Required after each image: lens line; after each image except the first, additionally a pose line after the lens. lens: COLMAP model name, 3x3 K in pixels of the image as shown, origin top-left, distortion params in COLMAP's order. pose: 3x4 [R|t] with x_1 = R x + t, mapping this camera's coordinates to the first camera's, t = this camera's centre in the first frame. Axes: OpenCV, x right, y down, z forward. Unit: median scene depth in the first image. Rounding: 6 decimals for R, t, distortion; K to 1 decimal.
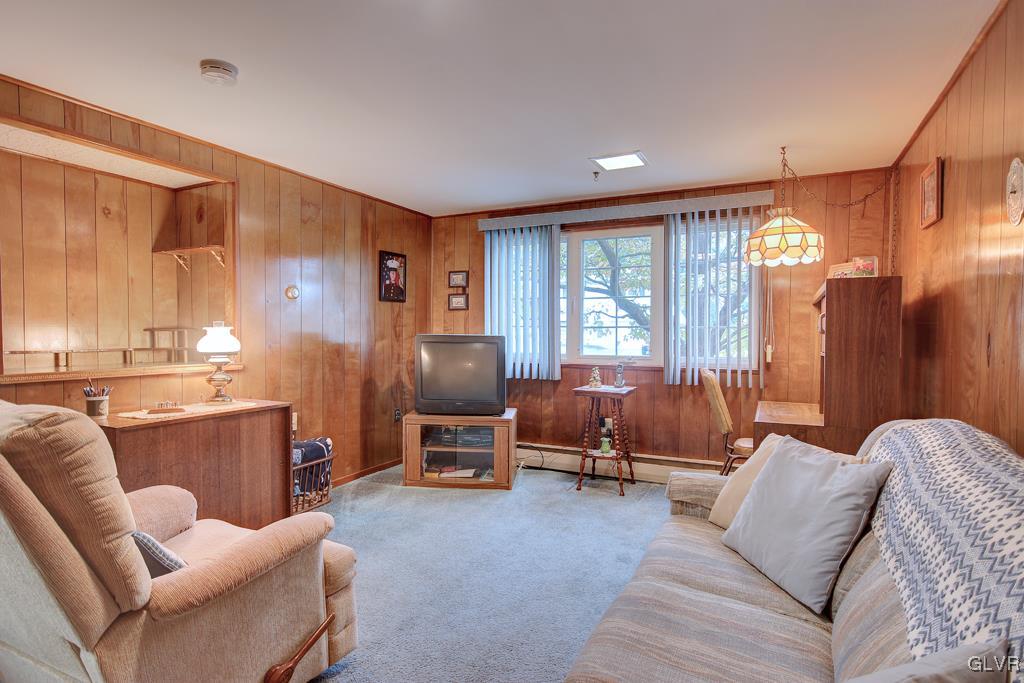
lens RADIAL K [[511.2, 0, 518.9], [0, 511.2, 340.2], [0, 0, 1]] dist [0.000102, 0.000549]
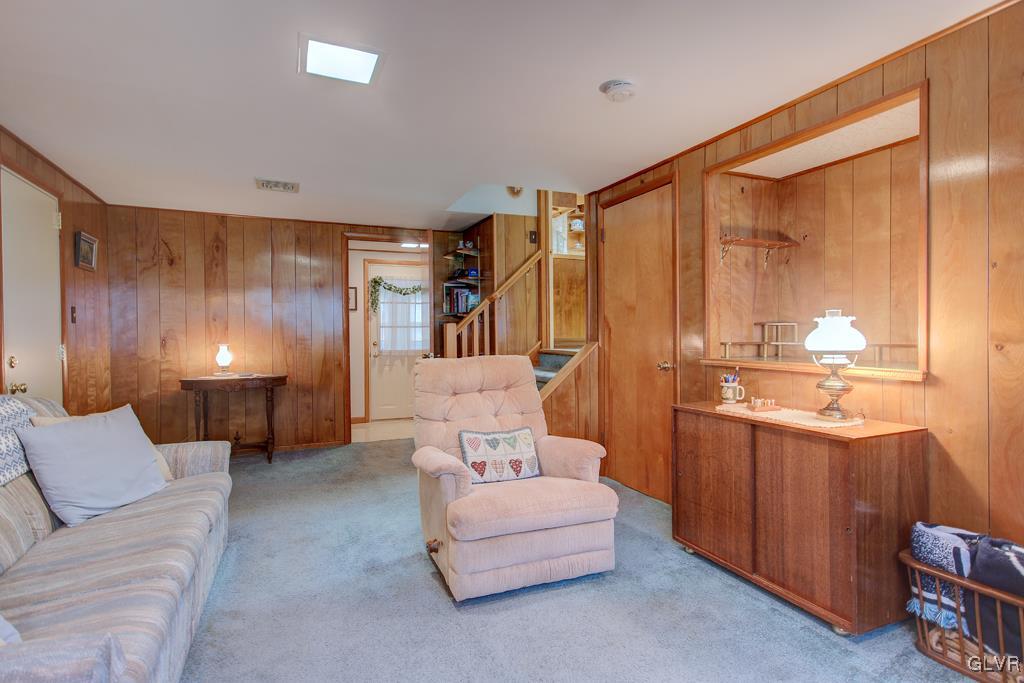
lens RADIAL K [[511.2, 0, 518.9], [0, 511.2, 340.2], [0, 0, 1]] dist [0.000102, 0.000549]
pose [[-0.631403, 0.013875, -0.775330, 0.286706], [-0.002874, 0.999791, 0.020232, -0.005984], [0.775449, 0.015003, -0.631232, 1.108473]]
